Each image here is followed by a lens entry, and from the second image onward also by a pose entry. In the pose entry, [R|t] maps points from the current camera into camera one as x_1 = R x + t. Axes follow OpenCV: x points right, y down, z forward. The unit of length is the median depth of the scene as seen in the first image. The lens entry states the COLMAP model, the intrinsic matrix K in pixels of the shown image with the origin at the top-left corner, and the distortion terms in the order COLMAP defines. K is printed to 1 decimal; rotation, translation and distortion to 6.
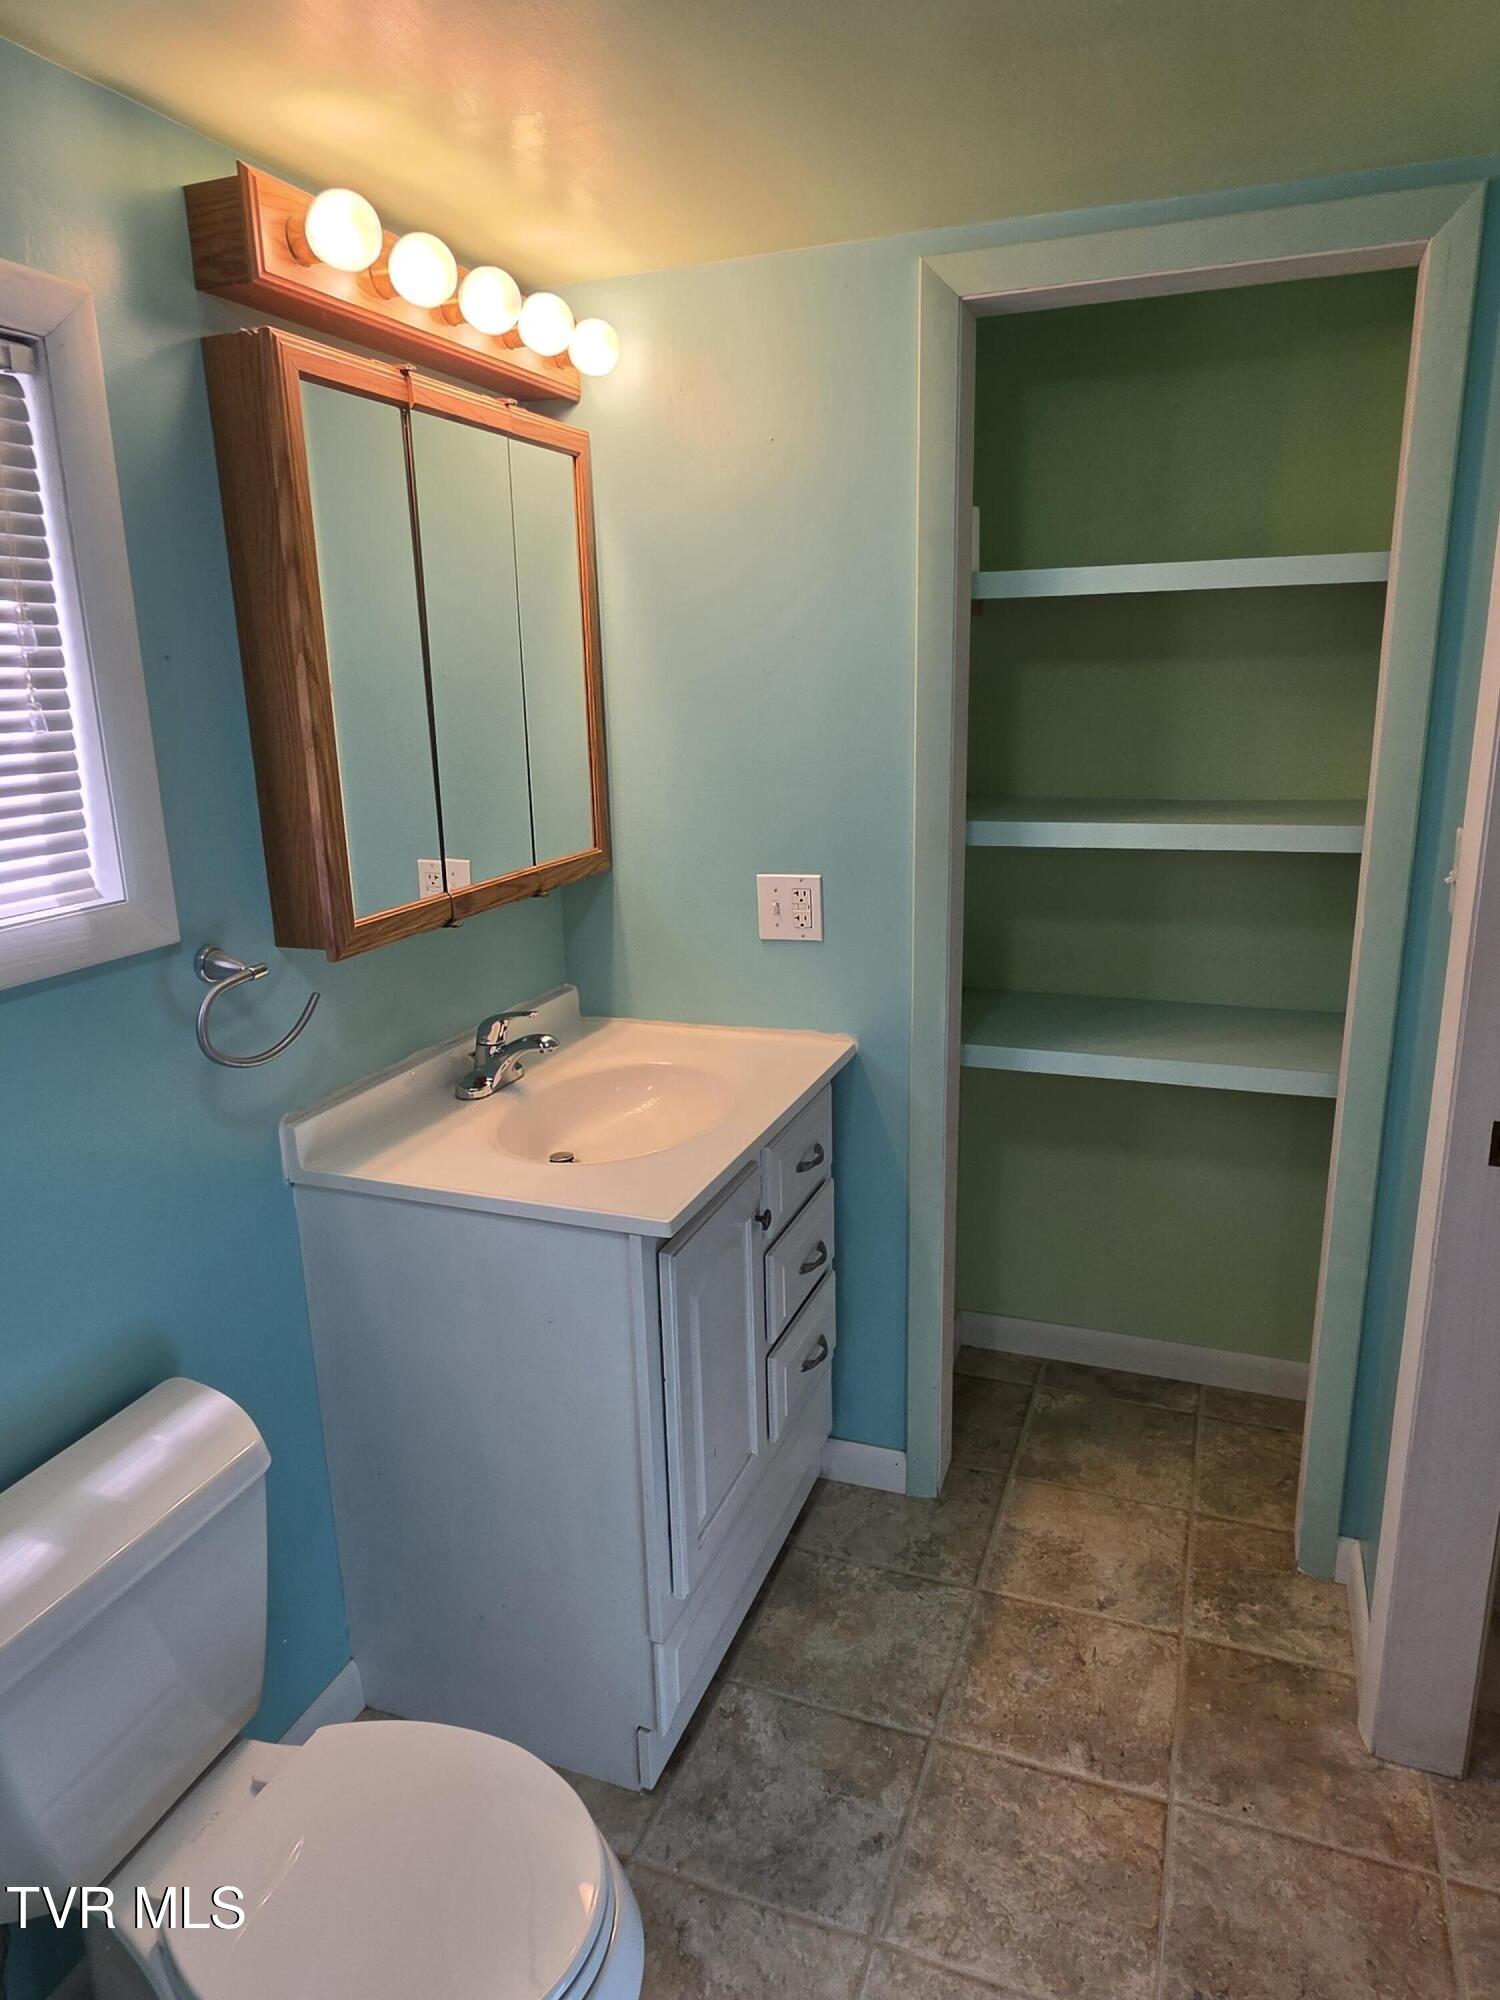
lens RADIAL K [[1267.3, 0, 746.4], [0, 1267.3, 996.5], [0, 0, 1]] dist [0.001512, -0.002647]
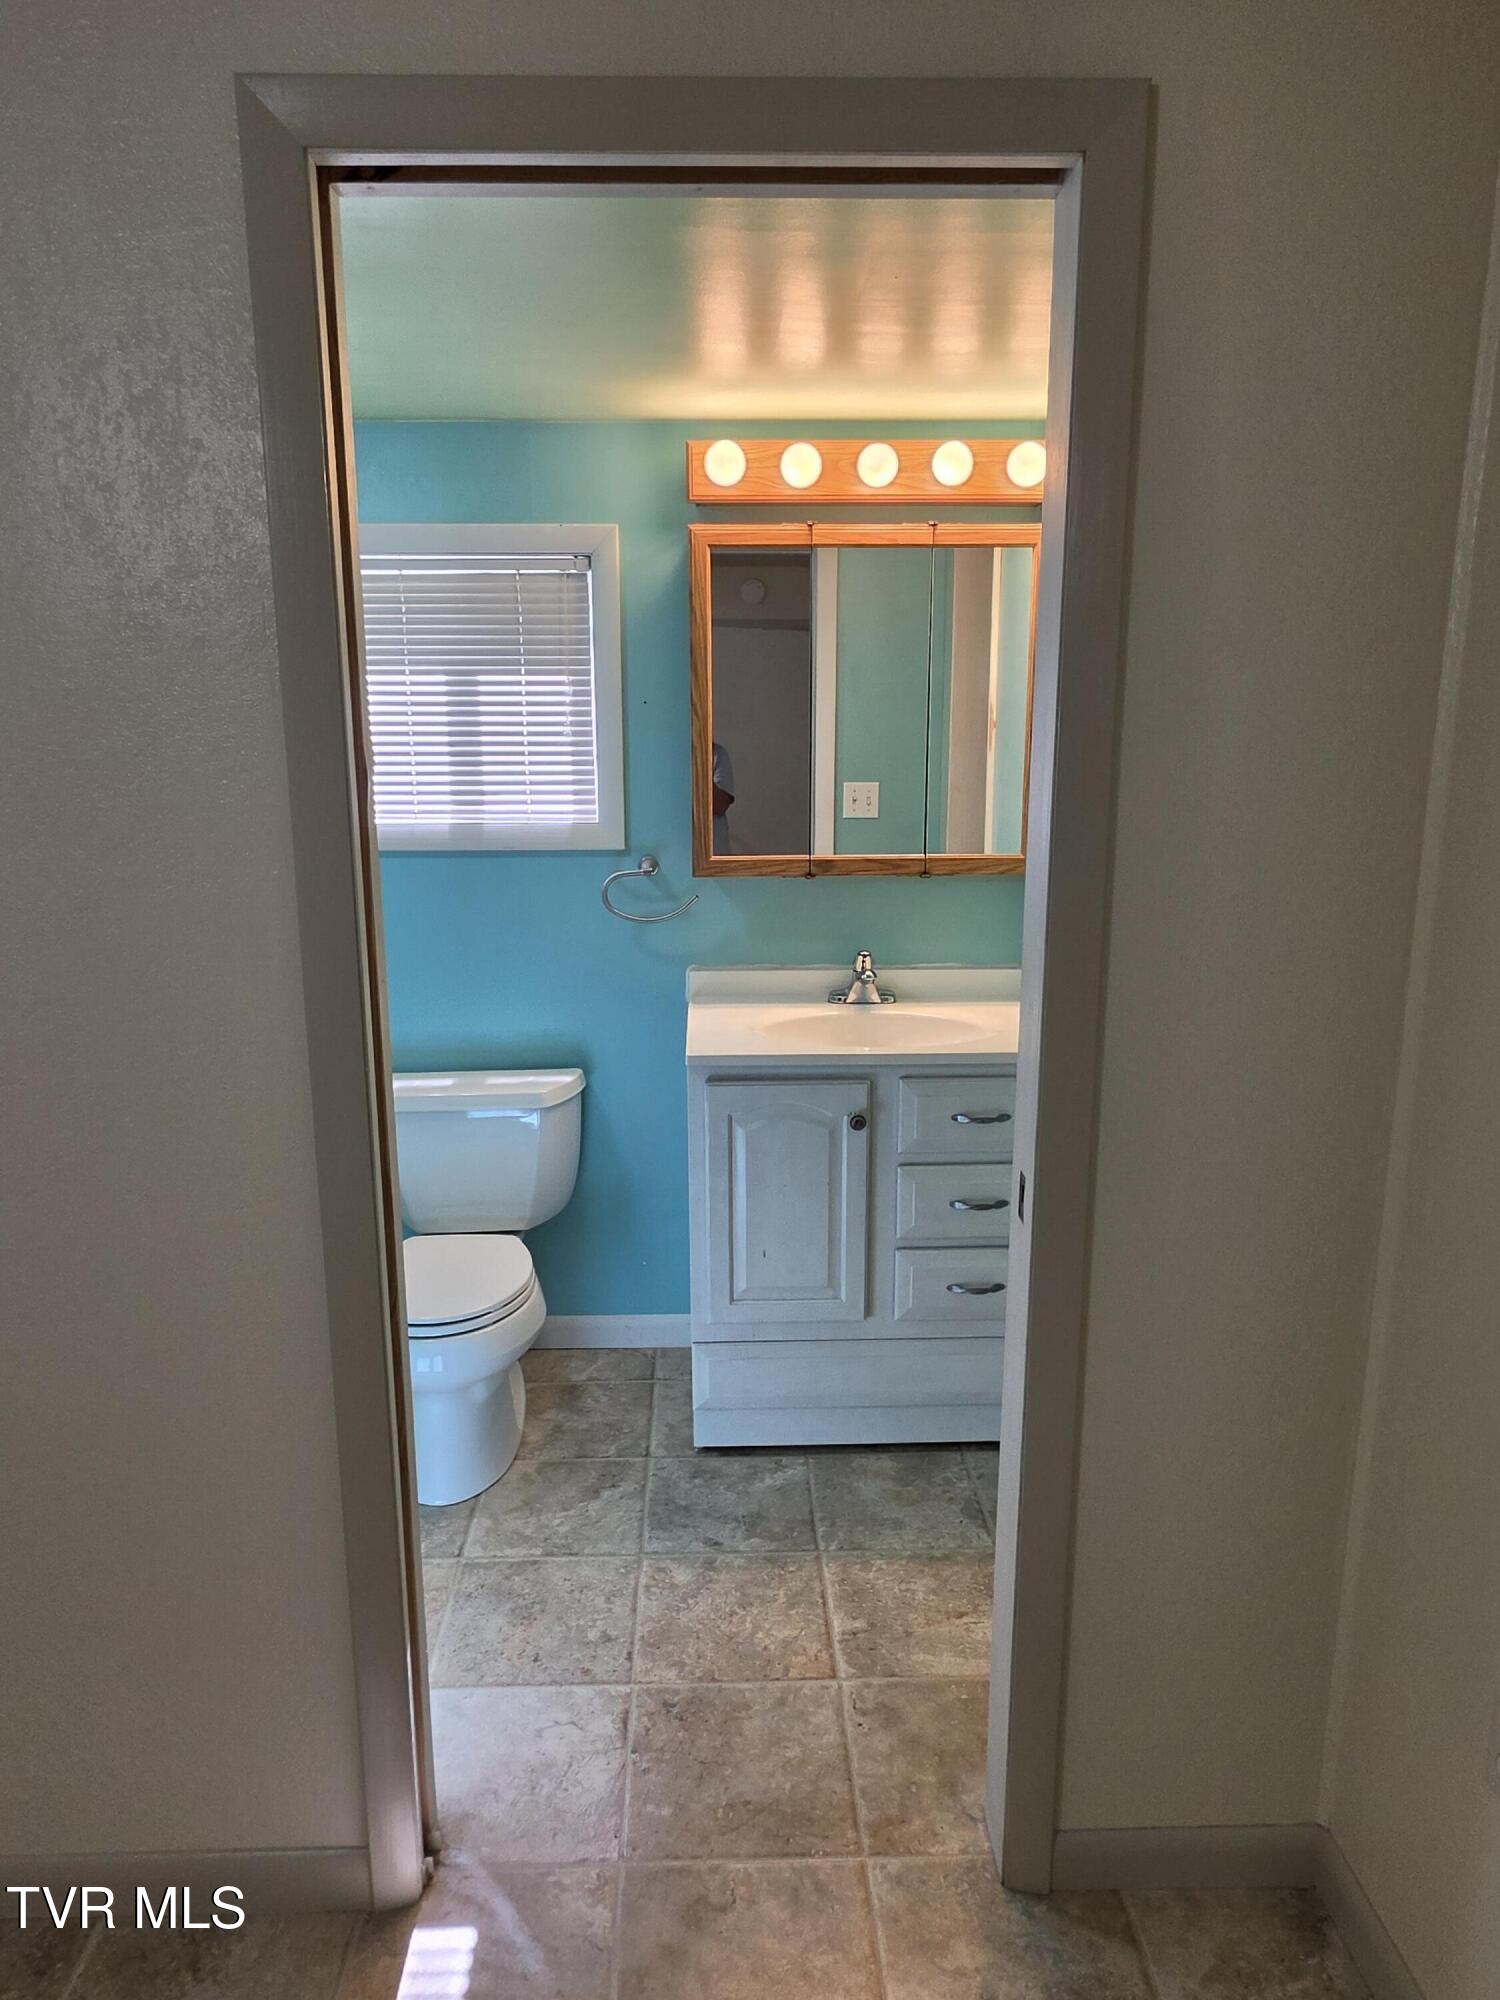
lens RADIAL K [[1267.3, 0, 742.9], [0, 1267.3, 1000.8], [0, 0, 1]] dist [0.001512, -0.002647]
pose [[0.398994, 0.214733, -0.891456, 1.241622], [-0.235803, 0.963525, 0.126554, -0.096287], [0.886116, 0.159714, 0.435075, 0.323867]]
